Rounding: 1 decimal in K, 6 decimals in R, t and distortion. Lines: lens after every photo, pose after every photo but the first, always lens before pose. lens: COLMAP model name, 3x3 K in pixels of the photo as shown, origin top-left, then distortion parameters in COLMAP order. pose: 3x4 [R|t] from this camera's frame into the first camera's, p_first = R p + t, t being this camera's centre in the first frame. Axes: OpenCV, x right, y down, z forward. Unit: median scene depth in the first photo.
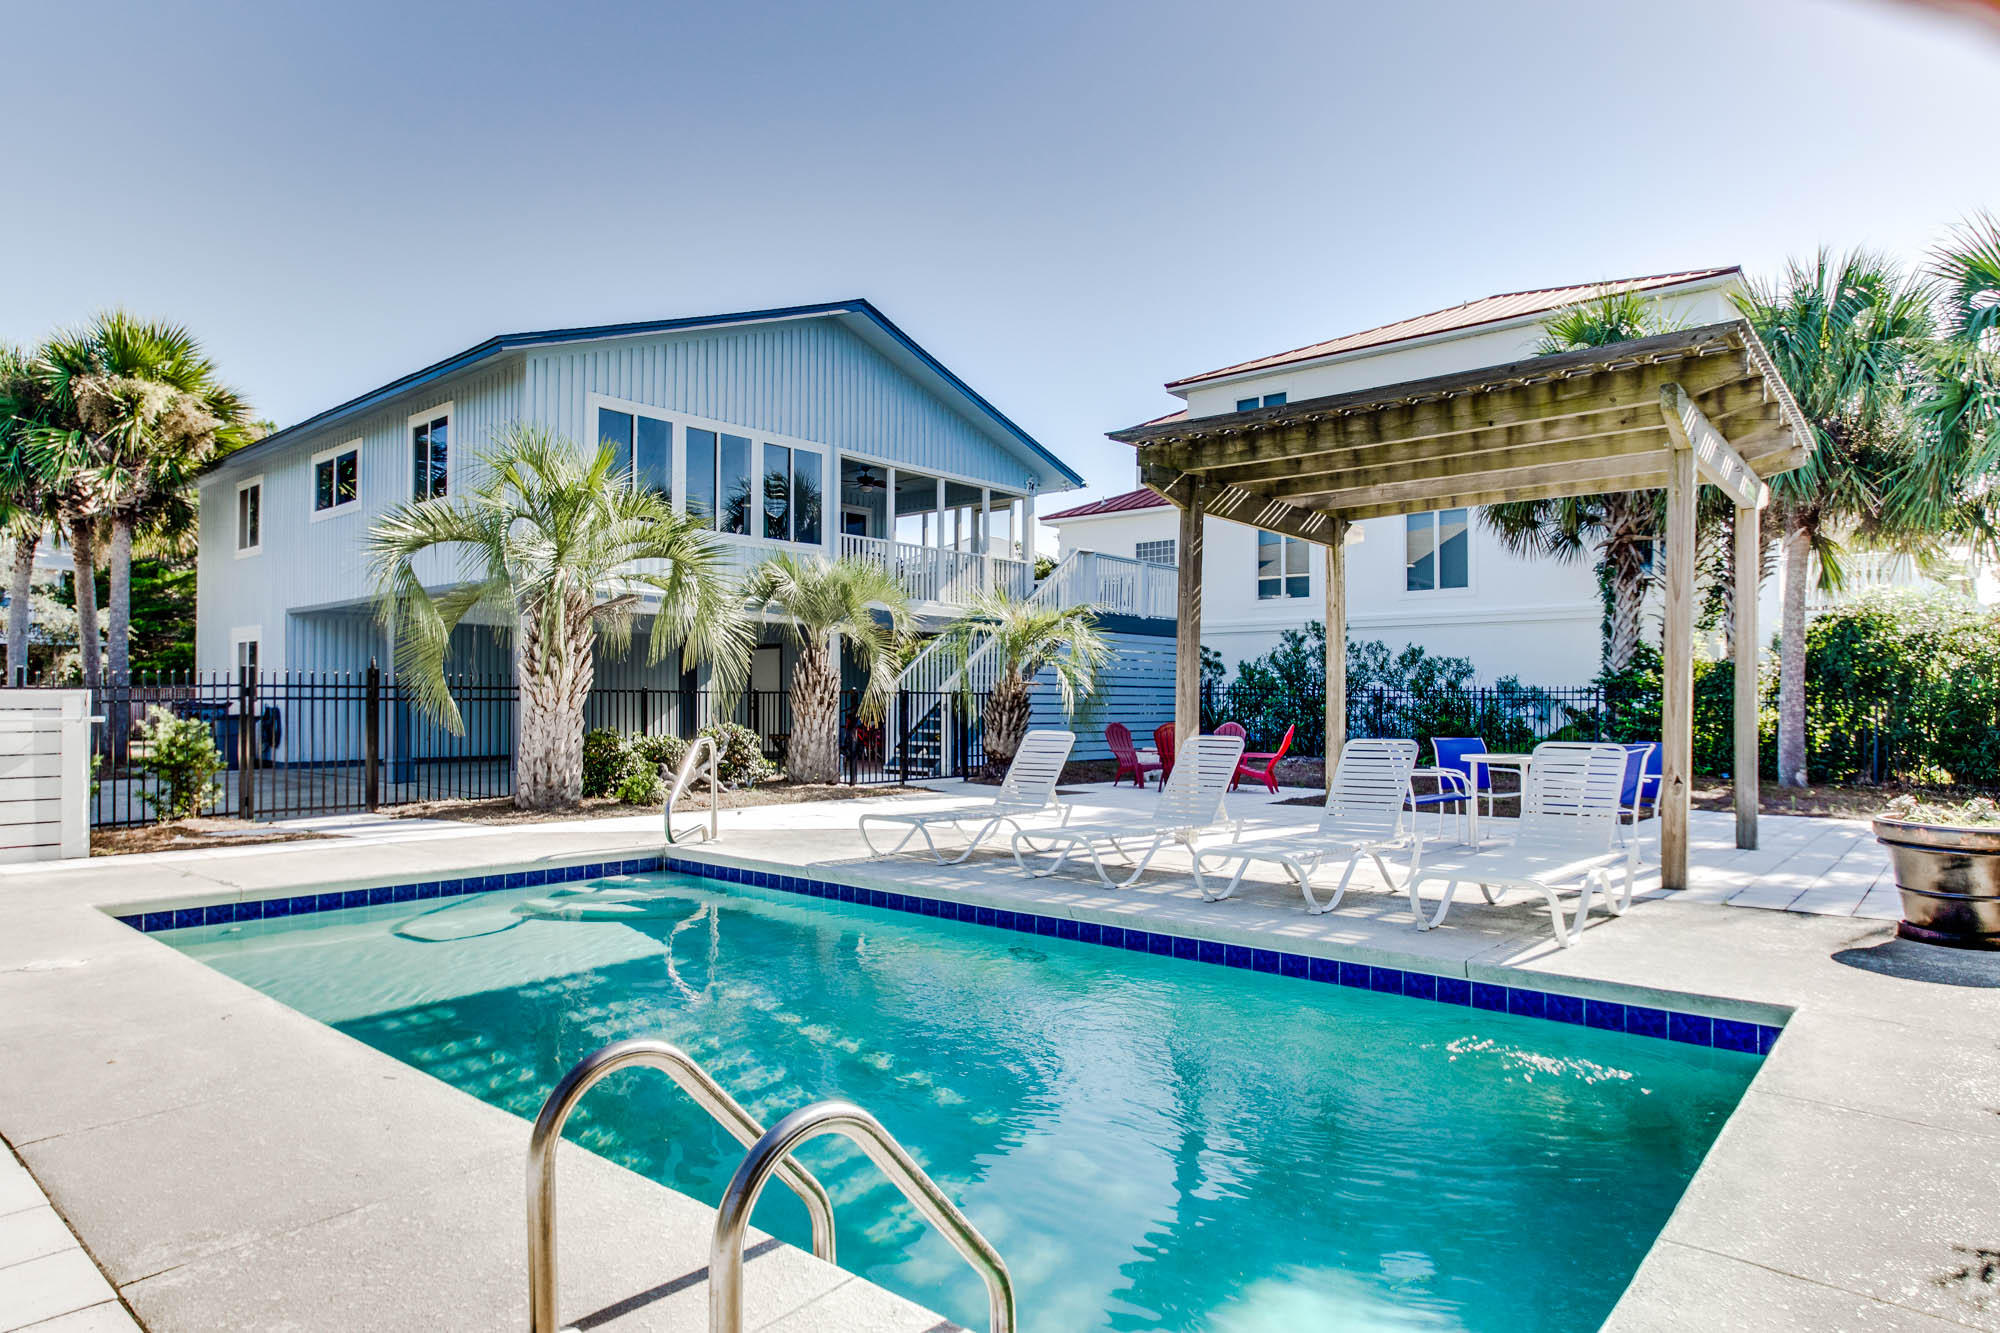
lens RADIAL K [[1156.9, 0, 996.0], [0, 1156.9, 688.4], [0, 0, 1]] dist [-0.005180, -0.002035]
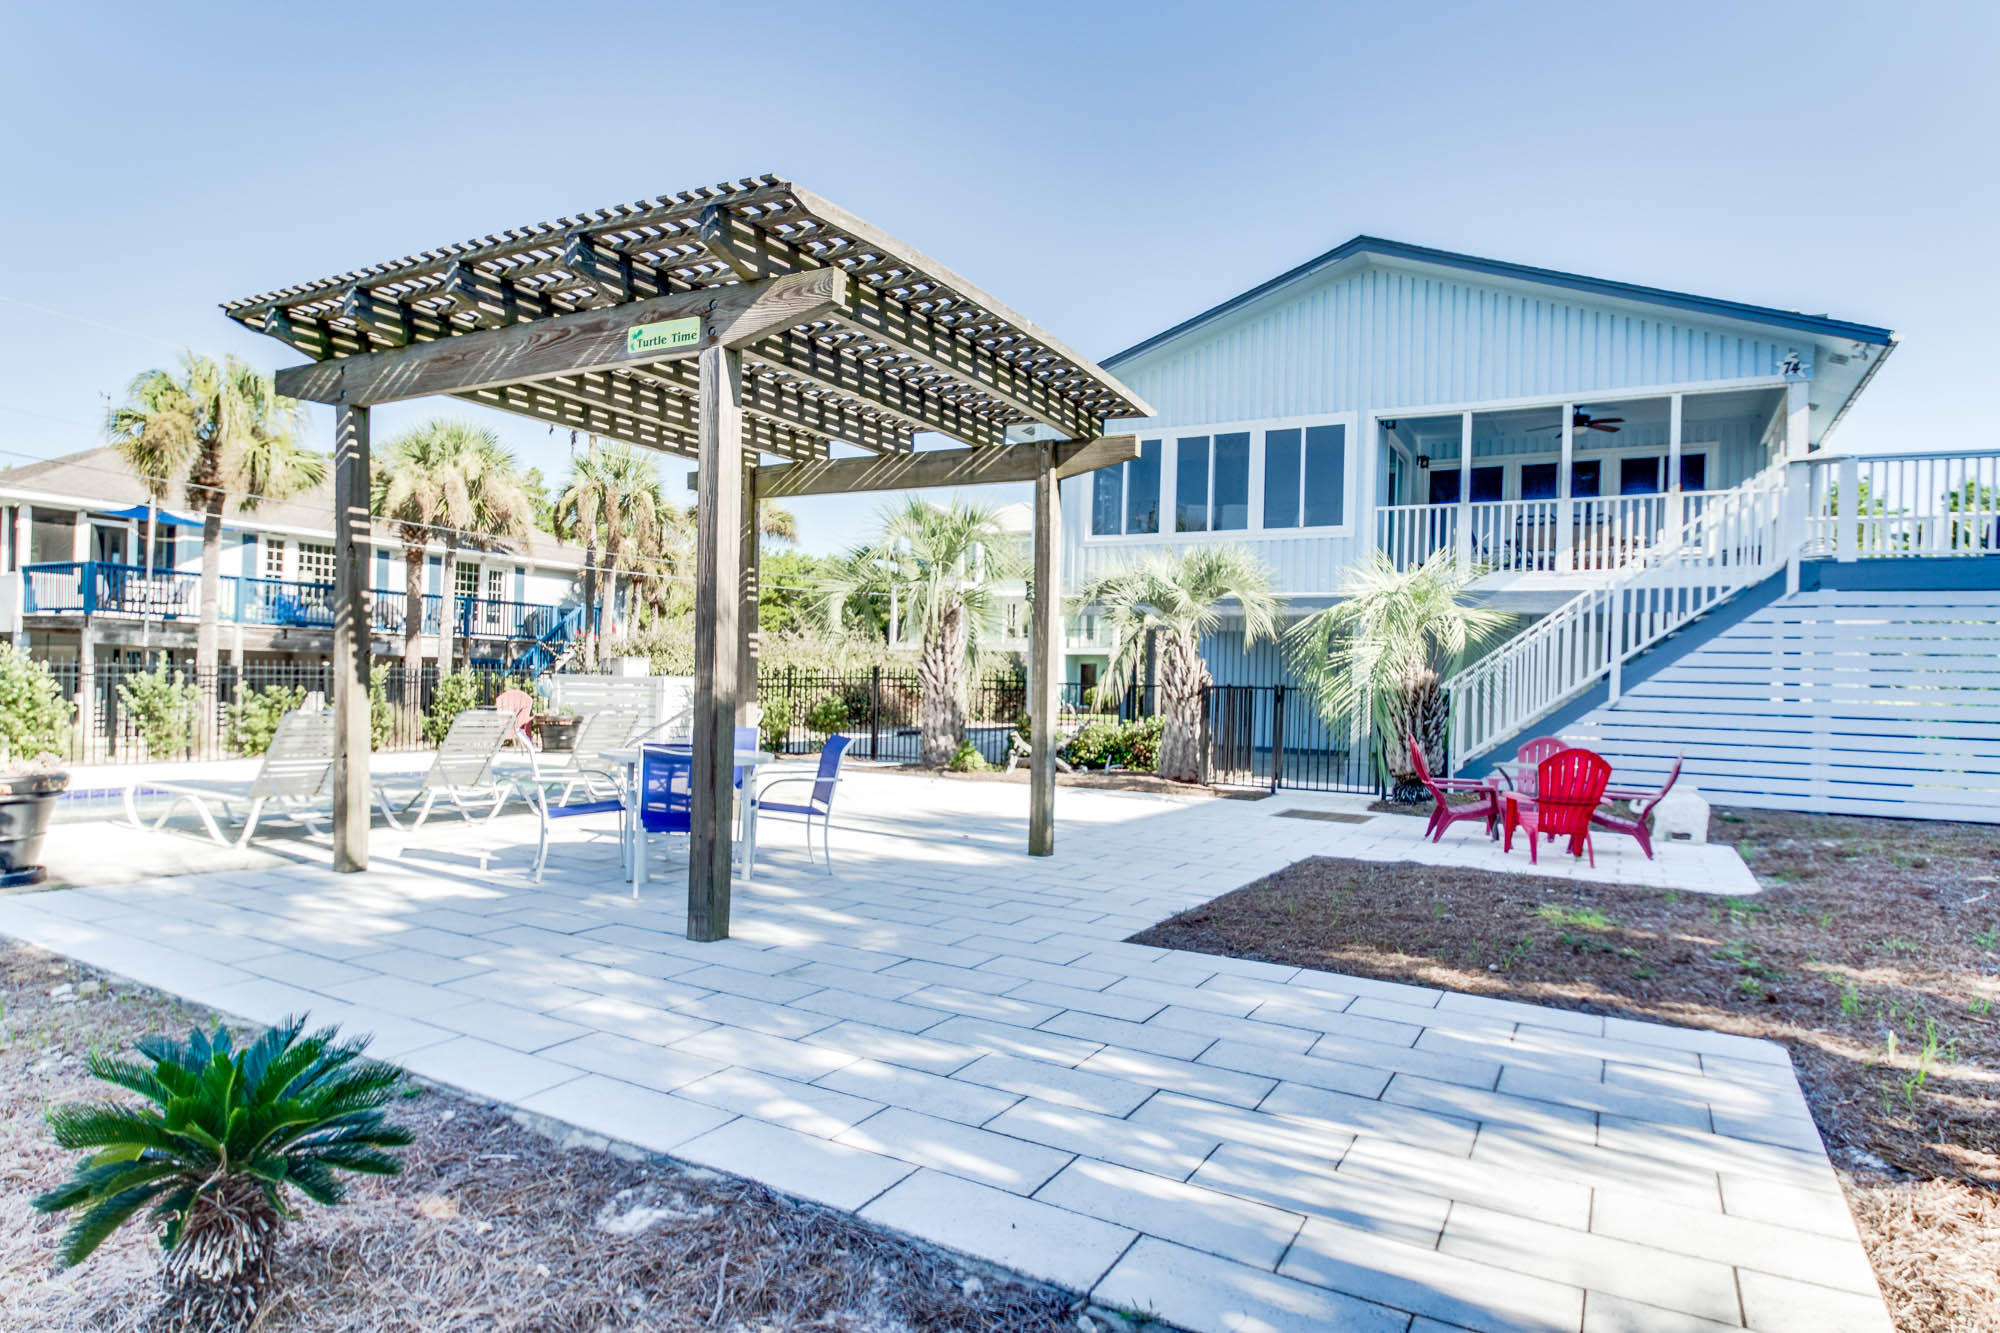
lens RADIAL K [[1160.0, 0, 992.3], [0, 1160.0, 688.0], [0, 0, 1]] dist [0.003172, -0.018181]
pose [[0.209509, 0.005713, -0.977790, 0.681851], [-0.015882, 0.999871, 0.002439, 0.004673], [0.977678, 0.015018, 0.209572, 0.555392]]
